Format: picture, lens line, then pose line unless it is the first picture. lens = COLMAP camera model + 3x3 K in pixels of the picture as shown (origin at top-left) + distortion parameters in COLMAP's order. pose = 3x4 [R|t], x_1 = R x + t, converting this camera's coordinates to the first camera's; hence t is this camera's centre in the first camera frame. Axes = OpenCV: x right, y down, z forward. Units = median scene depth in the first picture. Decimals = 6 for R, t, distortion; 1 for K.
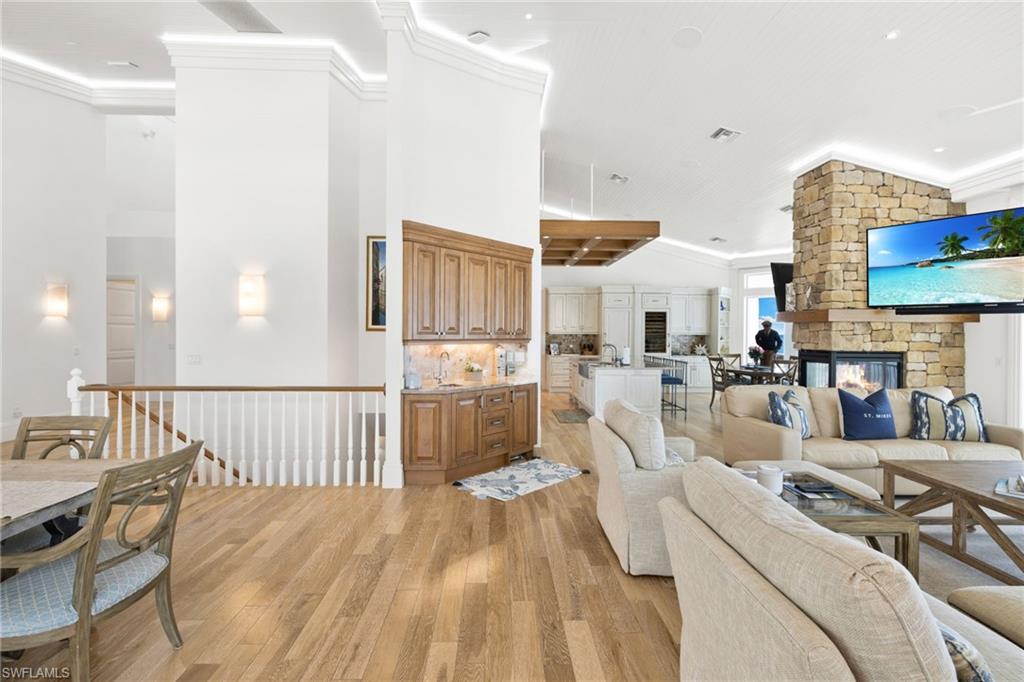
lens RADIAL K [[432.8, 0, 507.7], [0, 432.8, 336.0], [0, 0, 1]] dist [0.000276, 0.000476]
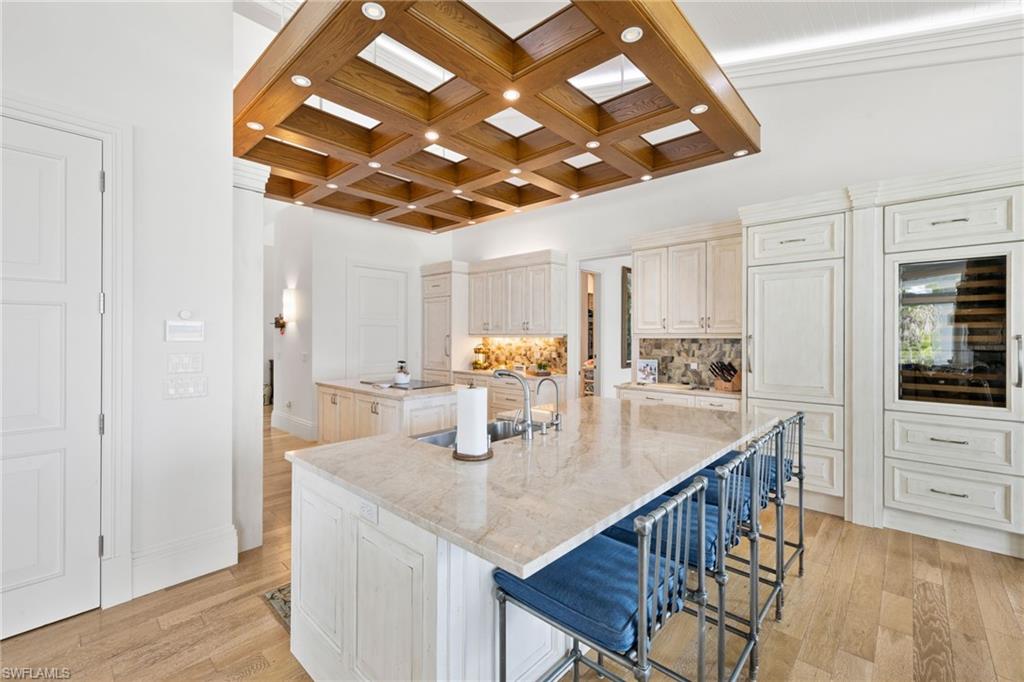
lens RADIAL K [[432.8, 0, 507.3], [0, 432.8, 339.6], [0, 0, 1]] dist [0.000276, 0.000476]
pose [[0.719452, 0.000555, -0.694541, 0.628519], [-0.005213, 0.999976, -0.004600, -0.000503], [0.694522, 0.006930, 0.719438, 1.117131]]
